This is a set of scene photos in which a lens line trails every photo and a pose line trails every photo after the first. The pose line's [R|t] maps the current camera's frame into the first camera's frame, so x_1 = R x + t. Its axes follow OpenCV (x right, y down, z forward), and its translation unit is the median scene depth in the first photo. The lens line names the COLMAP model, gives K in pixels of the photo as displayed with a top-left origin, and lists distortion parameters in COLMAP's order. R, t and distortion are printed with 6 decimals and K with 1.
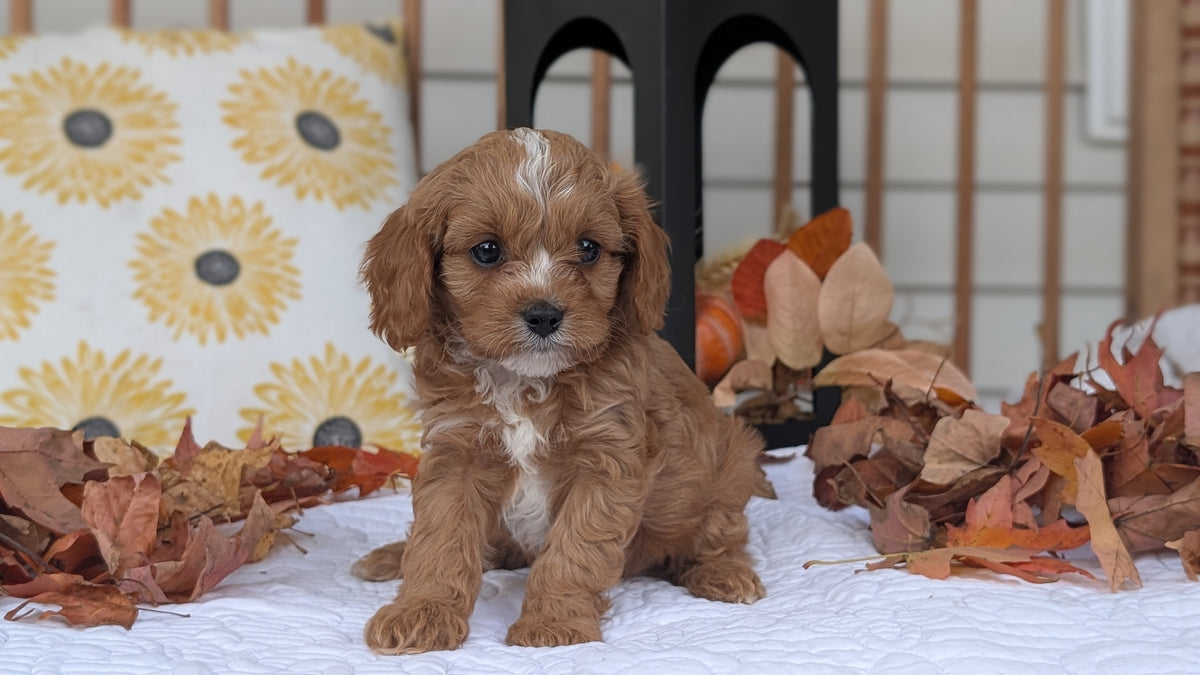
lens RADIAL K [[1464.5, 0, 602.1], [0, 1464.5, 373.1], [0, 0, 1]] dist [0.004767, -0.268036]
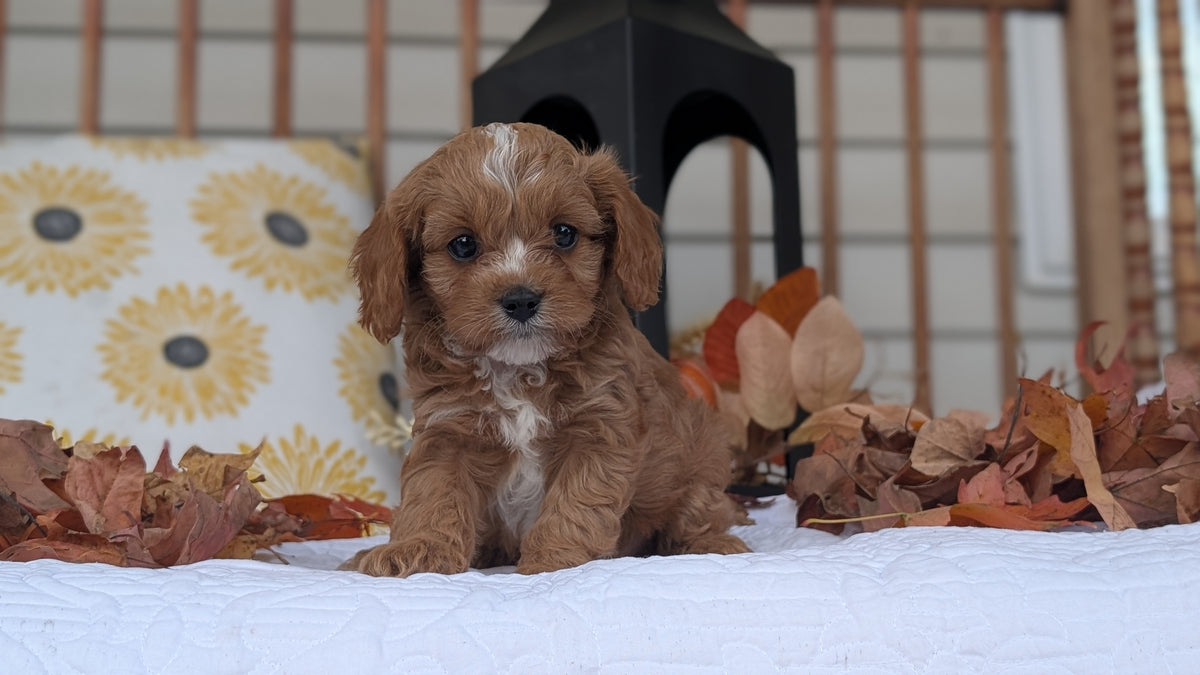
lens RADIAL K [[1470.2, 0, 599.6], [0, 1470.2, 383.1], [0, 0, 1]] dist [-0.001237, -0.231565]
pose [[0.999150, -0.015407, 0.038235, -0.022757], [0.020838, 0.989068, -0.145983, 0.113783], [-0.035568, 0.146656, 0.988548, 0.005470]]
